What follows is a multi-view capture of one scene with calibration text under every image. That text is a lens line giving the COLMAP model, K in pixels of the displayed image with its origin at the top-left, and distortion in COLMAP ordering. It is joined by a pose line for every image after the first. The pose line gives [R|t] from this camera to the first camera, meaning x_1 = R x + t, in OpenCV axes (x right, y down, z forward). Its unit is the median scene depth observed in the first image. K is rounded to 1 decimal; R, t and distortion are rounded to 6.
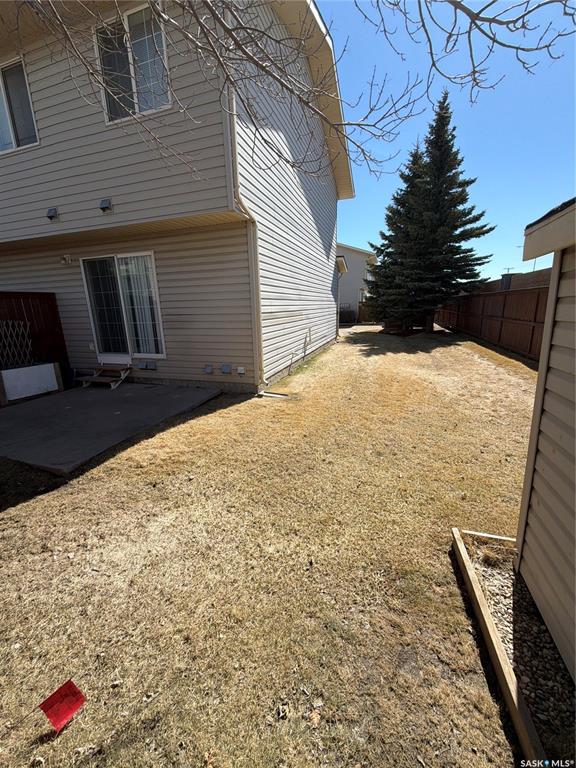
lens RADIAL K [[307.7, 0, 288.0], [0, 307.7, 384.0], [0, 0, 1]] dist [-0.000210, -0.000014]
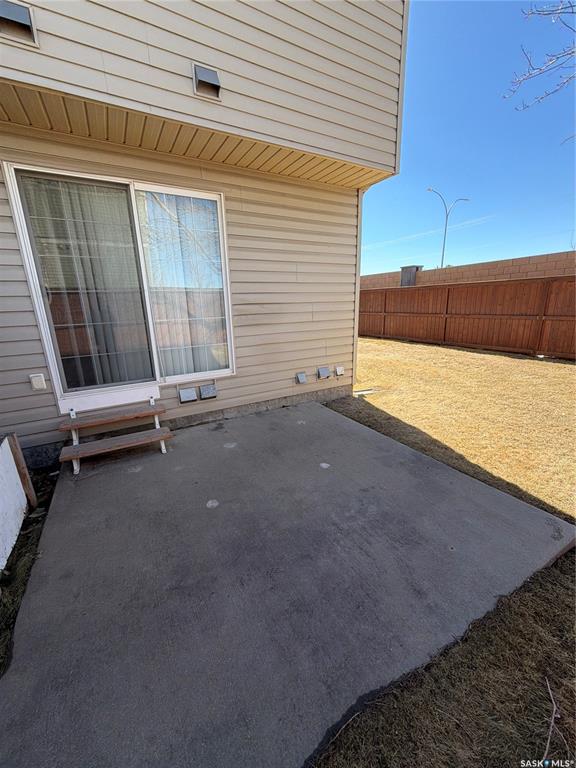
lens RADIAL K [[307.7, 0, 288.0], [0, 307.7, 384.0], [0, 0, 1]] dist [-0.000210, -0.000014]
pose [[0.665772, -0.183363, 0.723274, -0.814110], [0.190623, 0.978966, 0.072717, -0.093159], [-0.721394, 0.089460, 0.686722, 0.516549]]
